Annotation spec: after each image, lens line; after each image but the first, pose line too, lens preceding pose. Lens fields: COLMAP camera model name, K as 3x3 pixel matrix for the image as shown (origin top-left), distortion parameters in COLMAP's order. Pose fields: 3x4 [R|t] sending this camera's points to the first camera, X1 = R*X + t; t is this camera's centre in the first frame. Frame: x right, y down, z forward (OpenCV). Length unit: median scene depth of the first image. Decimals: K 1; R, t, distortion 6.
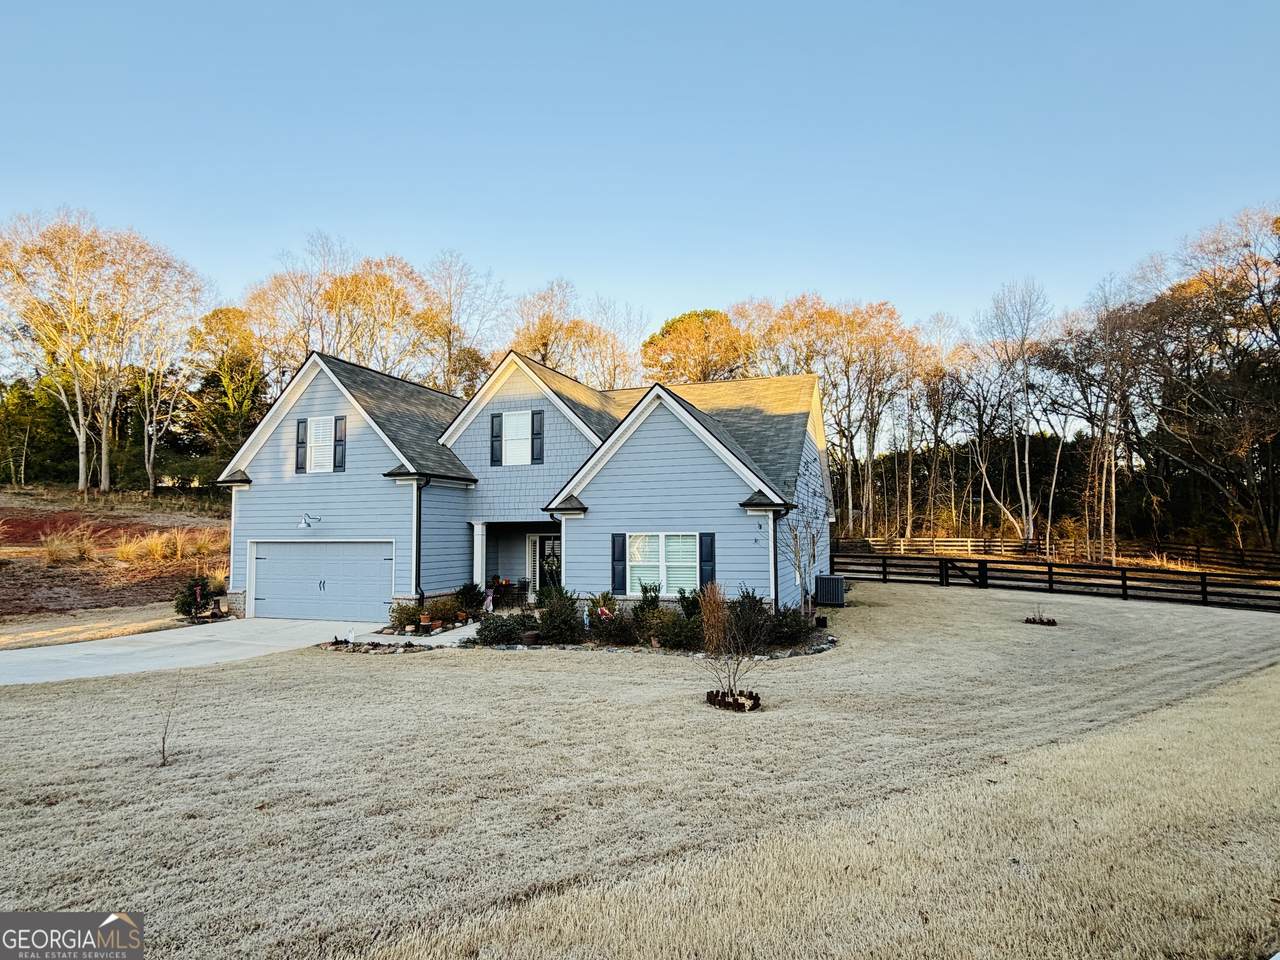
lens RADIAL K [[701.7, 0, 642.6], [0, 701.7, 483.8], [0, 0, 1]] dist [0.001873, 0.000157]
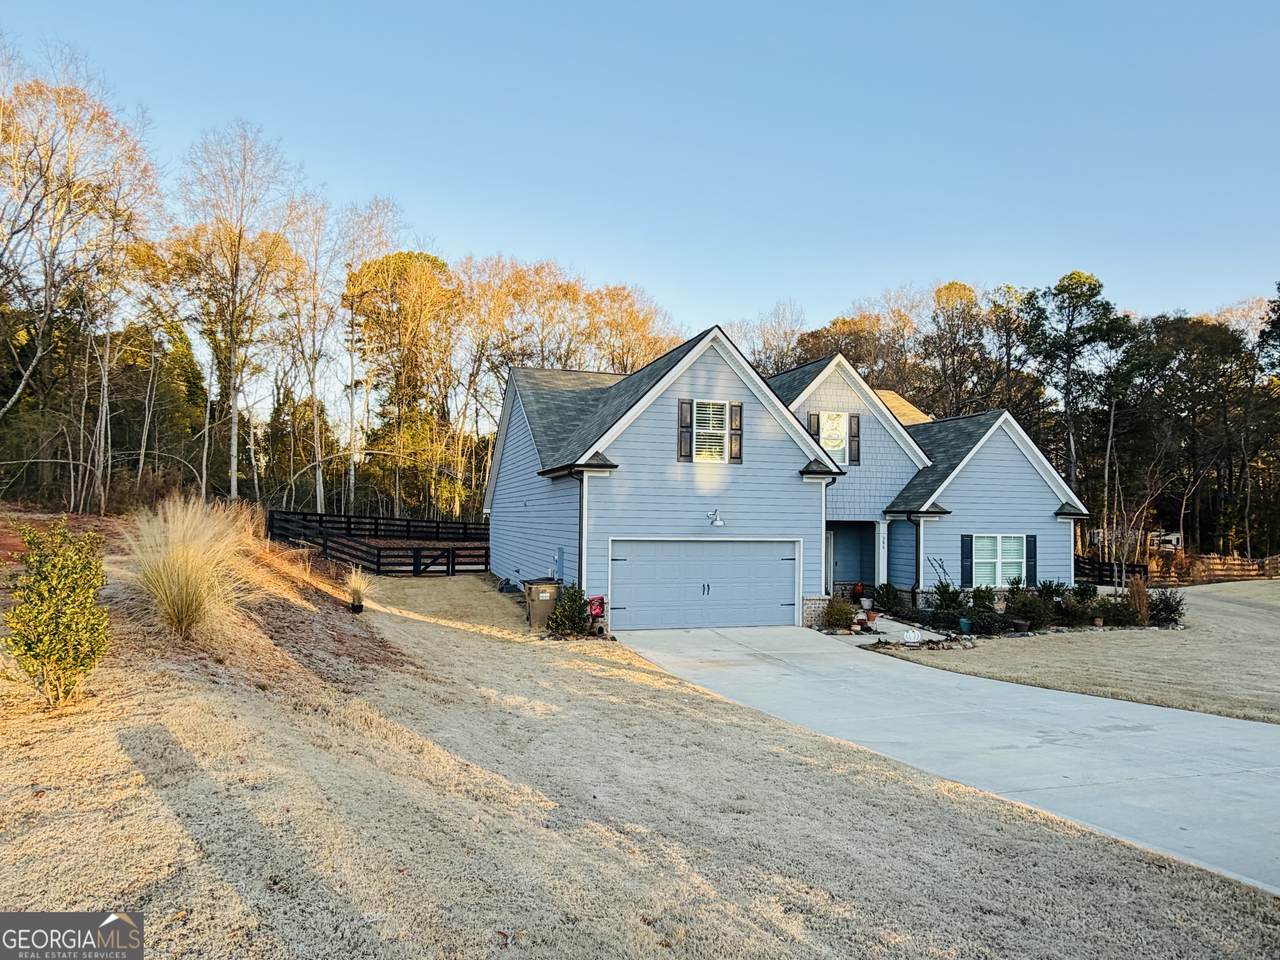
lens RADIAL K [[812.6, 0, 641.0], [0, 812.6, 483.6], [0, 0, 1]] dist [0.008926, 0.002026]
pose [[0.805399, 0.041736, 0.591262, -1.122586], [-0.059945, 0.998139, 0.011200, 0.003764], [-0.589694, -0.044464, 0.806402, 0.215830]]
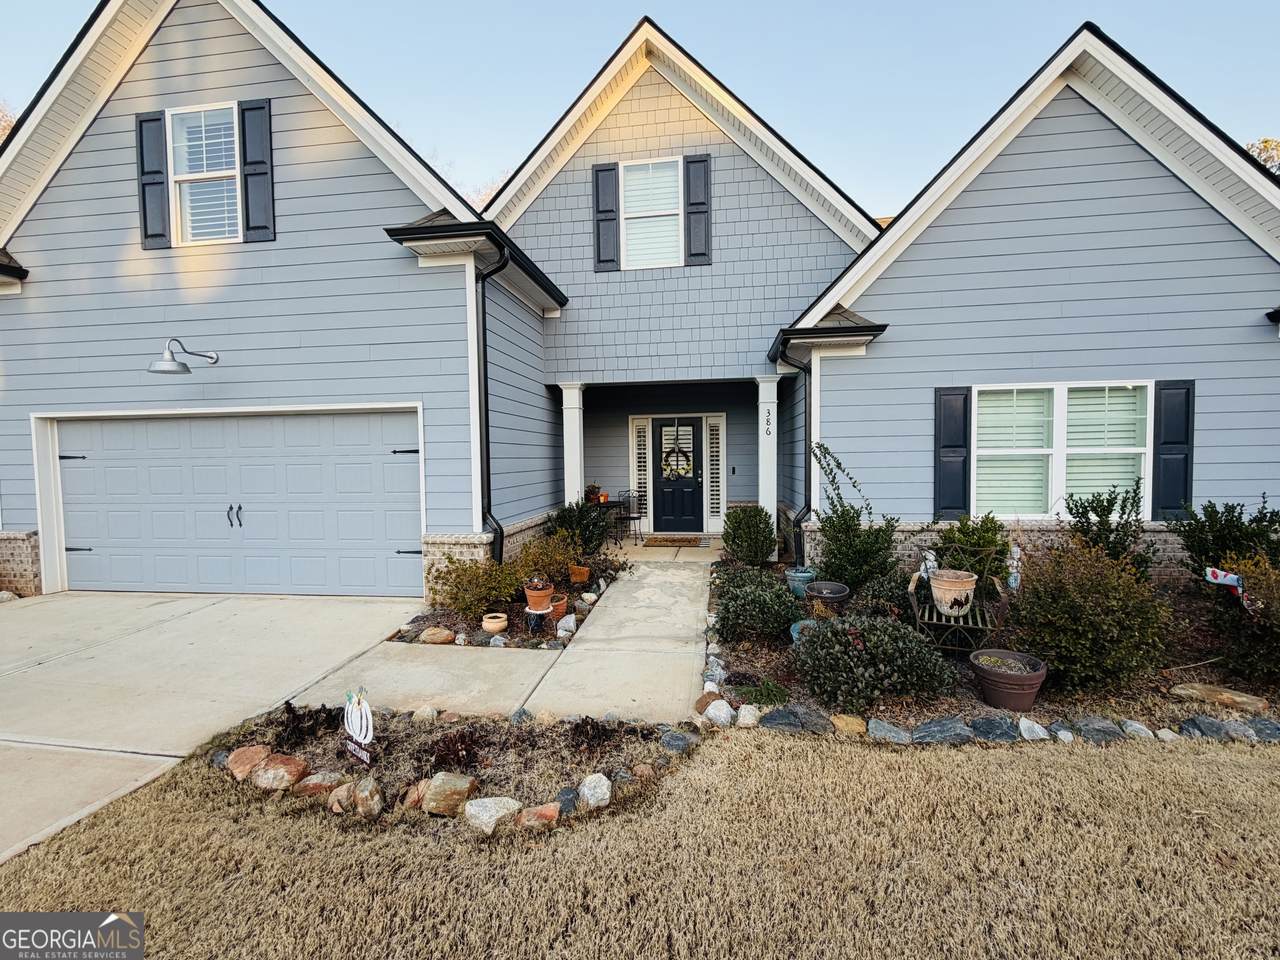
lens RADIAL K [[550.8, 0, 642.8], [0, 550.8, 478.9], [0, 0, 1]] dist [0.000872, -0.000014]
pose [[0.980178, -0.015399, 0.197518, -0.271438], [-0.005883, 0.994273, 0.106710, 0.082968], [-0.198030, -0.105757, 0.974474, 0.609914]]
